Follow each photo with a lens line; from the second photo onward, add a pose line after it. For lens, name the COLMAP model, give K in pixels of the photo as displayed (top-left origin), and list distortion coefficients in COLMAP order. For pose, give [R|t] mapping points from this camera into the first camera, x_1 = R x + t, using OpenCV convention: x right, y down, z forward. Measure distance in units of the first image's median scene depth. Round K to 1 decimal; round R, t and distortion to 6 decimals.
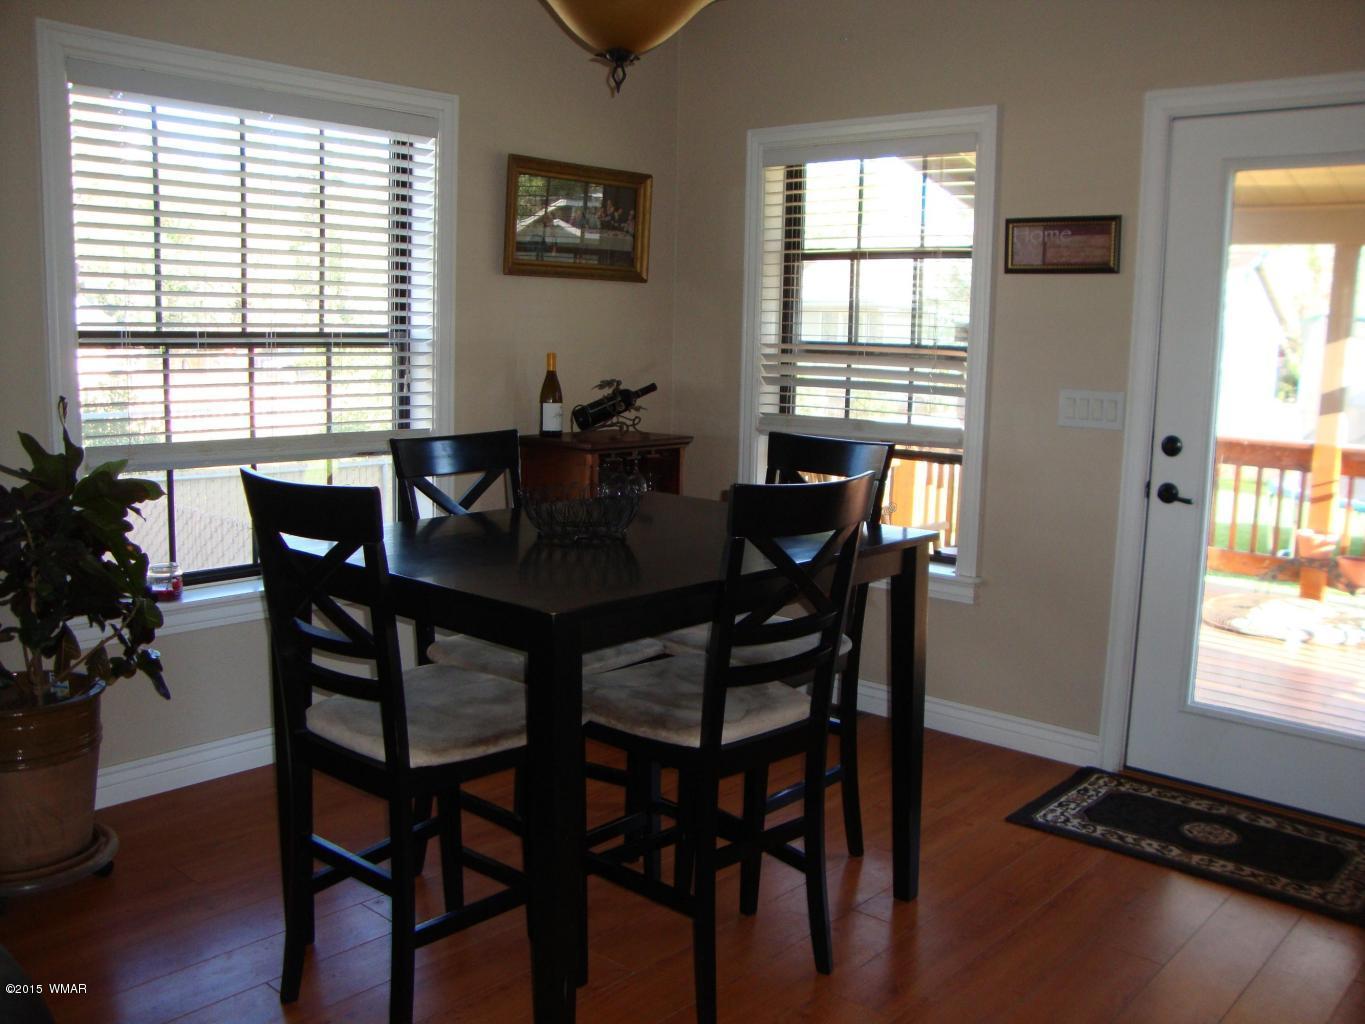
lens RADIAL K [[1236.2, 0, 688.1], [0, 1236.2, 515.0], [0, 0, 1]] dist [-0.202776, 0.224141]
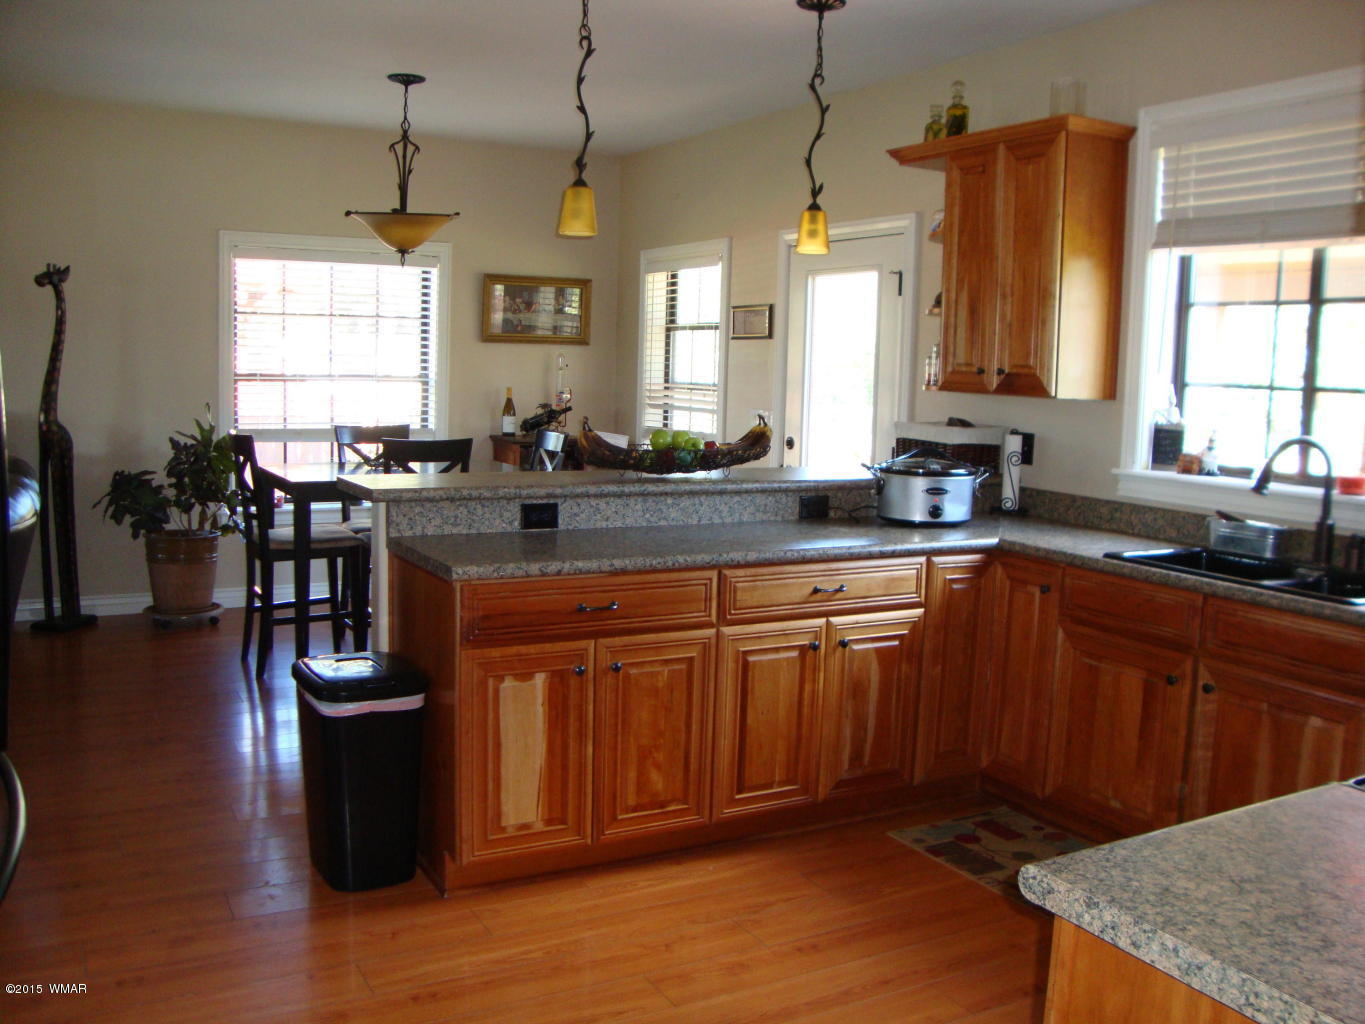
lens RADIAL K [[1236.2, 0, 688.1], [0, 1236.2, 515.0], [0, 0, 1]] dist [-0.202776, 0.224141]
pose [[0.929560, 0.047475, -0.365602, 0.756078], [-0.061417, 0.997758, -0.026594, 0.077076], [0.363519, 0.047175, 0.930391, -0.502491]]
